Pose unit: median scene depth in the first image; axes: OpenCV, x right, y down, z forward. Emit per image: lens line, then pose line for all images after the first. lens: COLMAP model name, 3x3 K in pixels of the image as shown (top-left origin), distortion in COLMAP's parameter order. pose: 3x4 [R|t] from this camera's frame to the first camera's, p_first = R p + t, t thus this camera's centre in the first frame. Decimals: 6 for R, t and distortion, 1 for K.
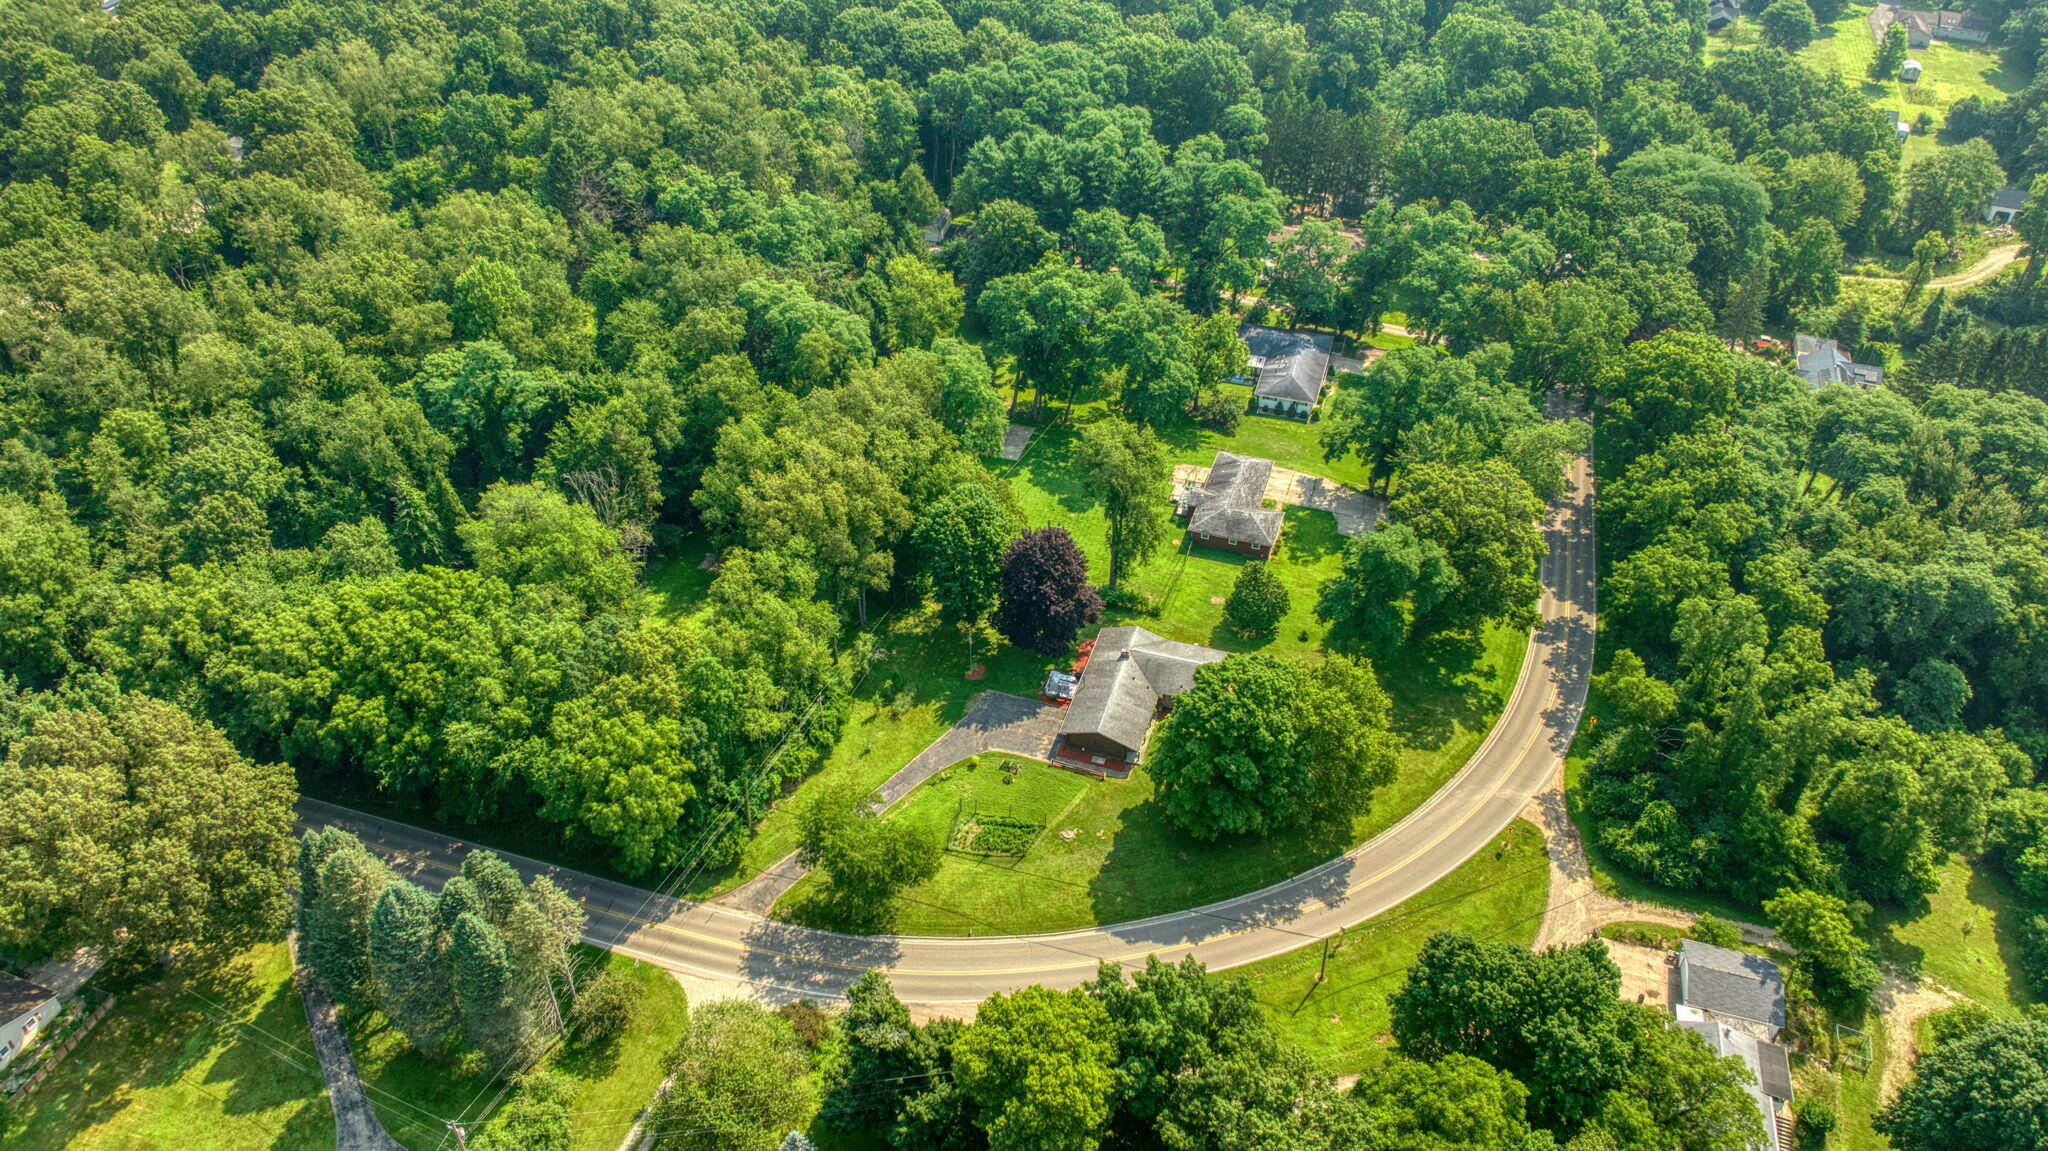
lens RADIAL K [[1446.8, 0, 1024.0], [0, 1446.8, 575.5], [0, 0, 1]] dist [-0.002744, -0.044077]
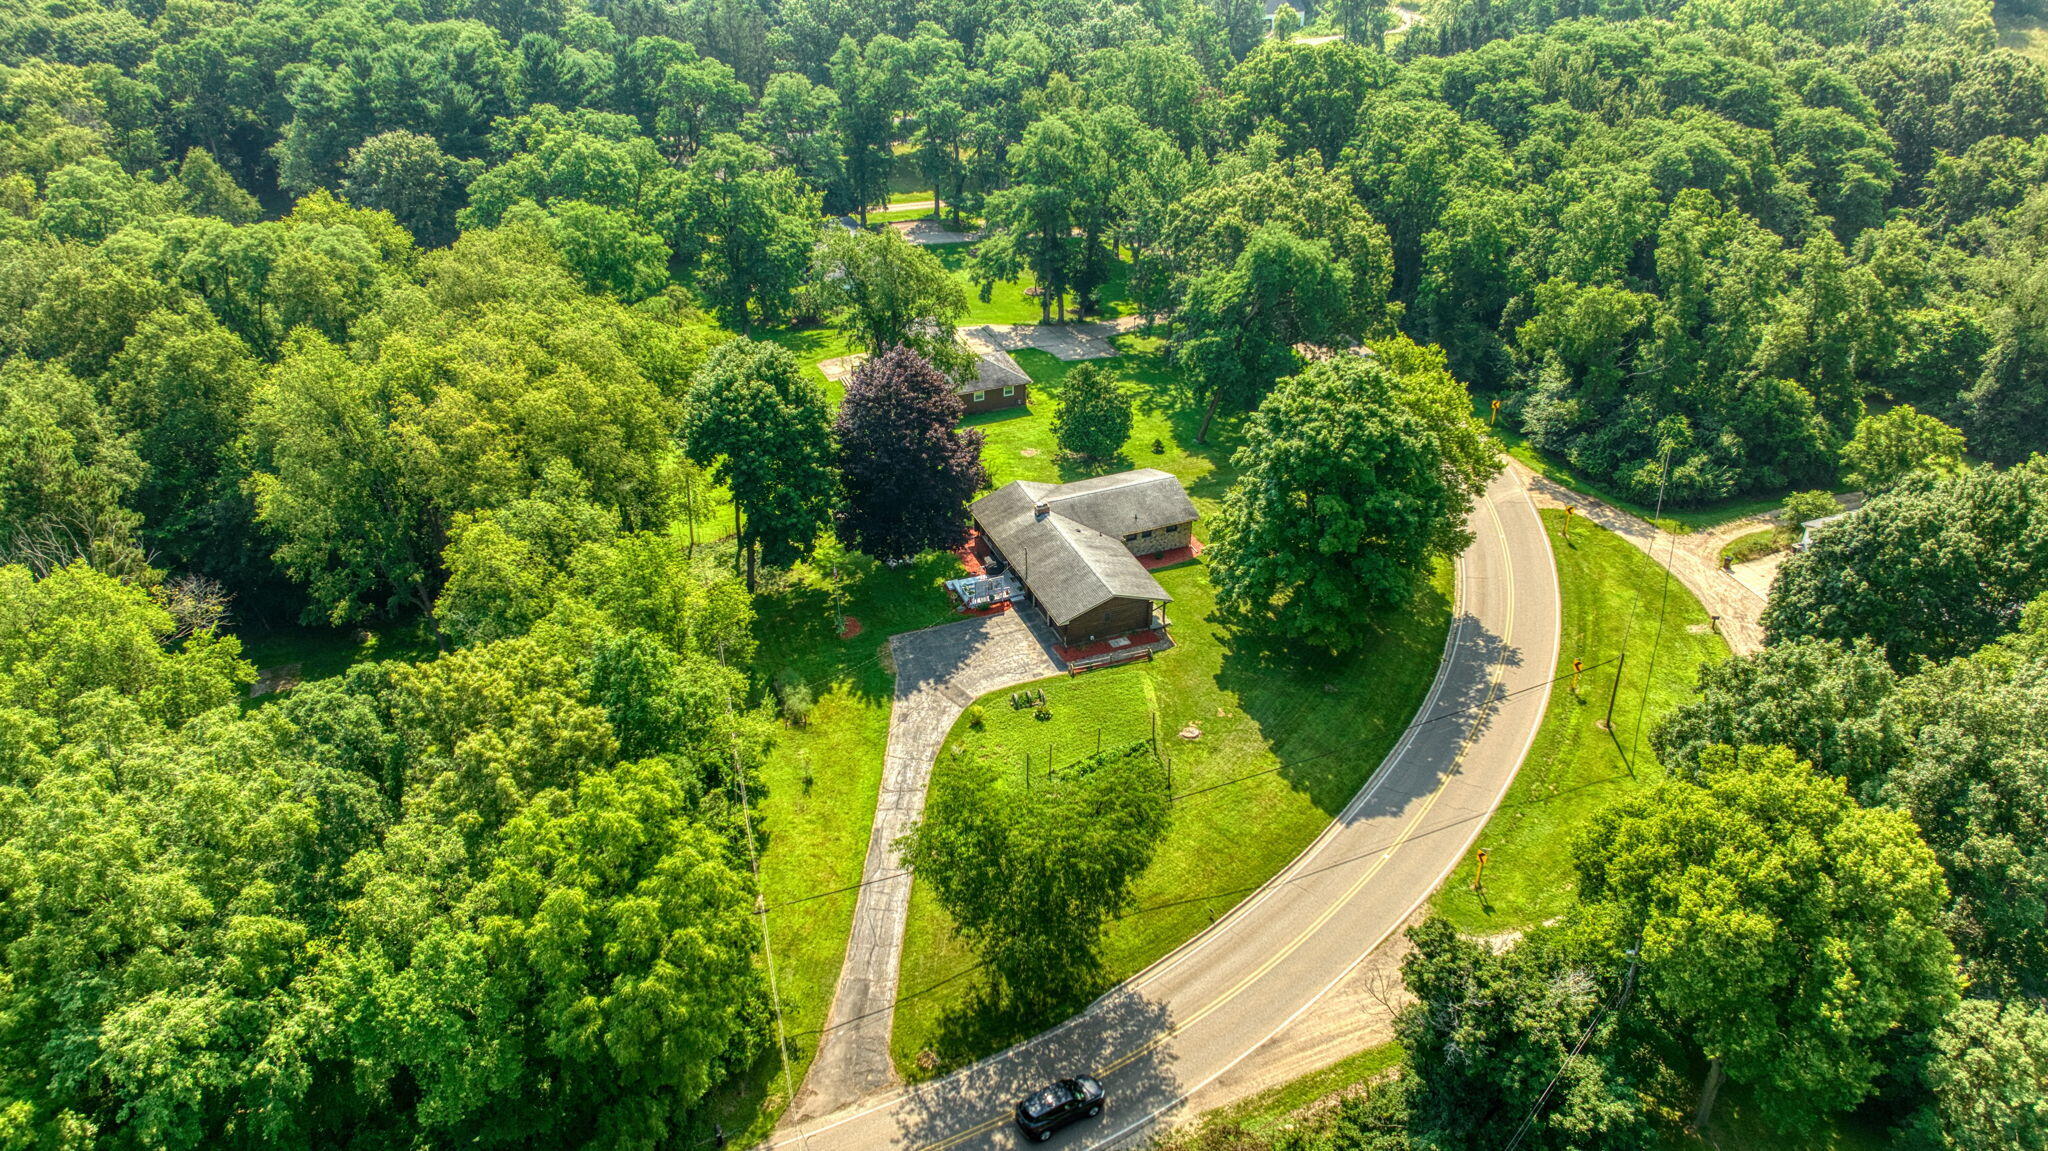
lens RADIAL K [[1446.8, 0, 1024.0], [0, 1446.8, 575.5], [0, 0, 1]] dist [-0.002744, -0.044077]
pose [[0.764117, -0.341442, 0.547305, -0.348657], [0.406151, 0.913801, 0.003039, 0.085474], [-0.501165, 0.219967, 0.836928, 0.499411]]
